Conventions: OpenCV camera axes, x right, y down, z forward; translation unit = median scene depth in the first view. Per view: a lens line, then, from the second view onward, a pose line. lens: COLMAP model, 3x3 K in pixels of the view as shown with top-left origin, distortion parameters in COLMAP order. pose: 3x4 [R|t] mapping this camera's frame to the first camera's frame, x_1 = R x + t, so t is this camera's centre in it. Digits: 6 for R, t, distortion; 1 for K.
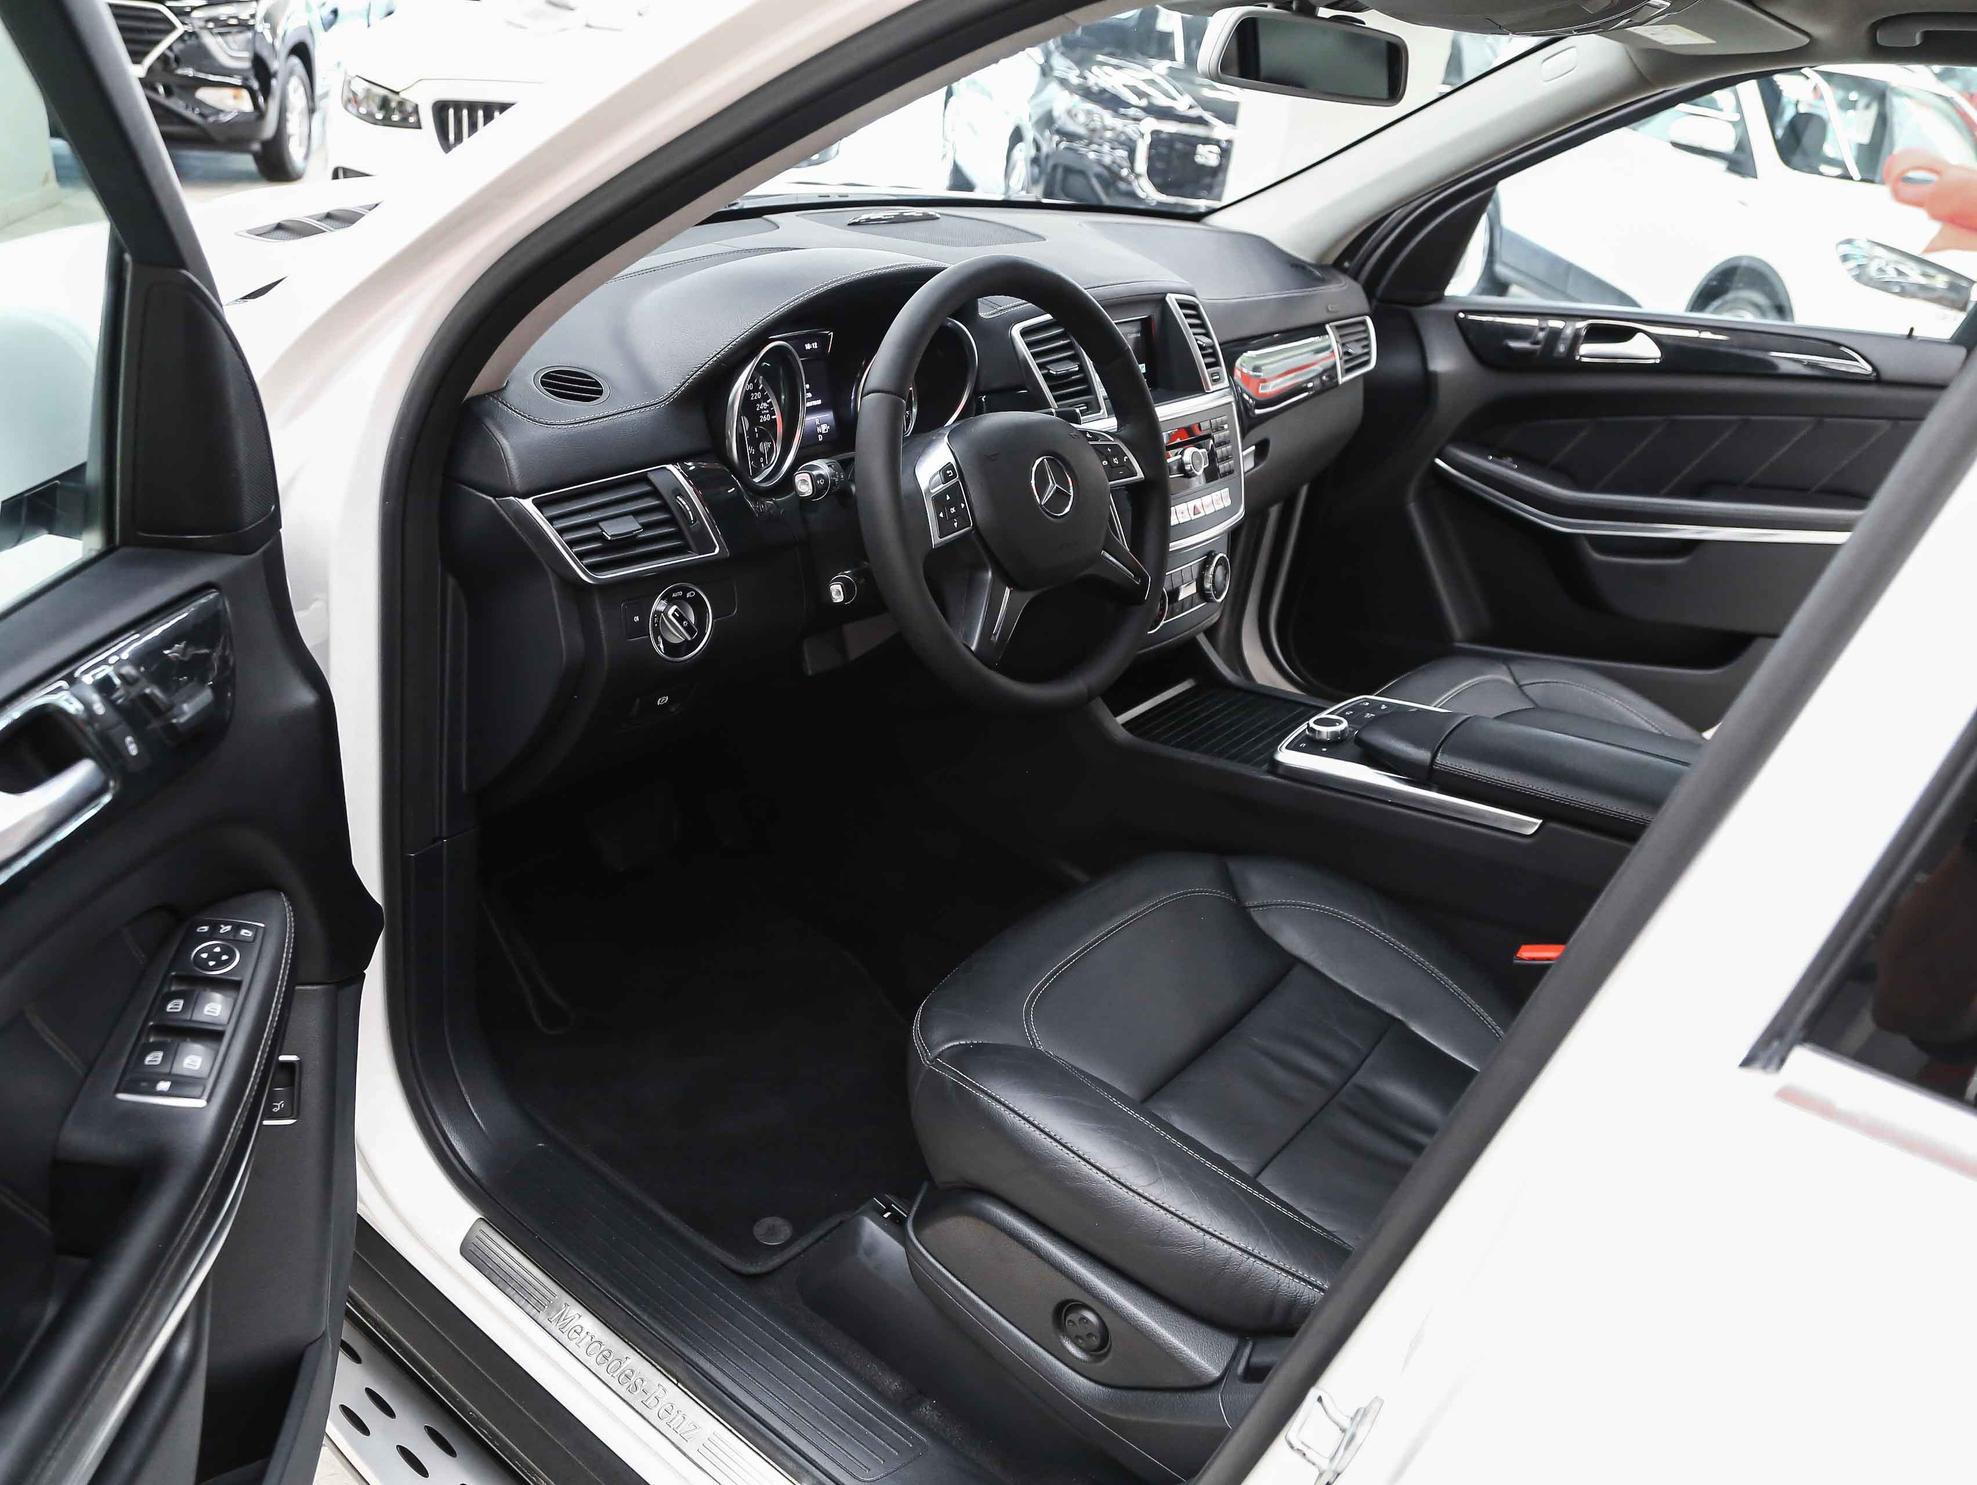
lens RADIAL K [[1556.8, 0, 988.5], [0, 1556.8, 742.5], [0, 0, 1]] dist [-0.130905, 0.079720]
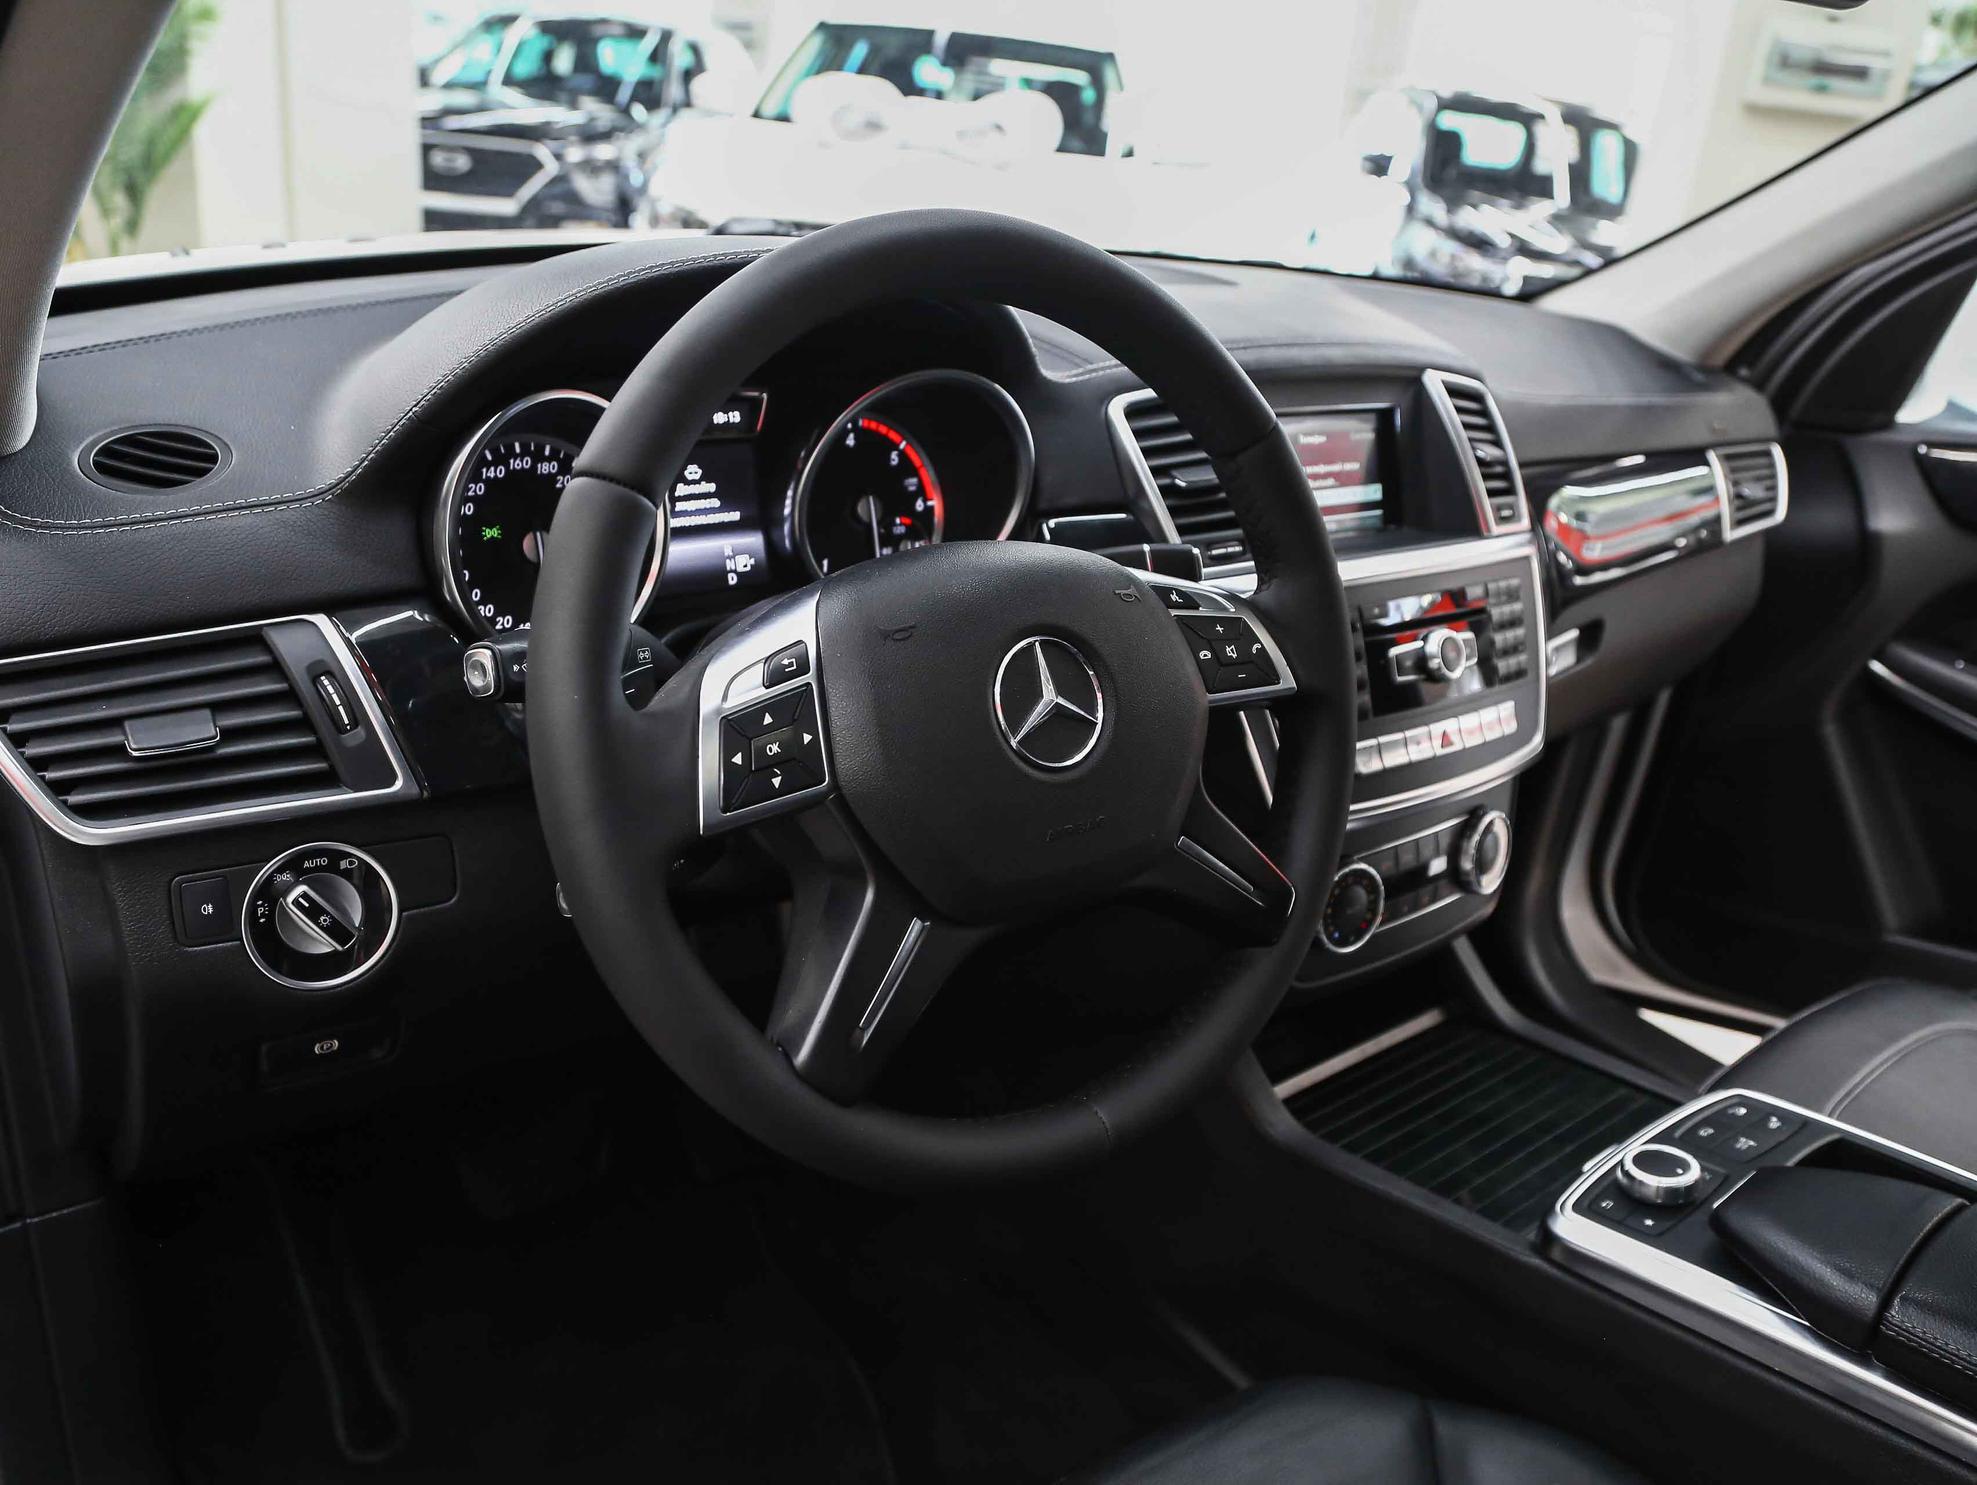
lens RADIAL K [[1556.8, 0, 988.5], [0, 1556.8, 742.5], [0, 0, 1]] dist [-0.130905, 0.079720]
pose [[0.972004, 0.068153, -0.224863, 0.094274], [-0.089754, 0.992133, -0.087274, -0.081521], [0.217146, 0.105013, 0.970474, 0.401138]]
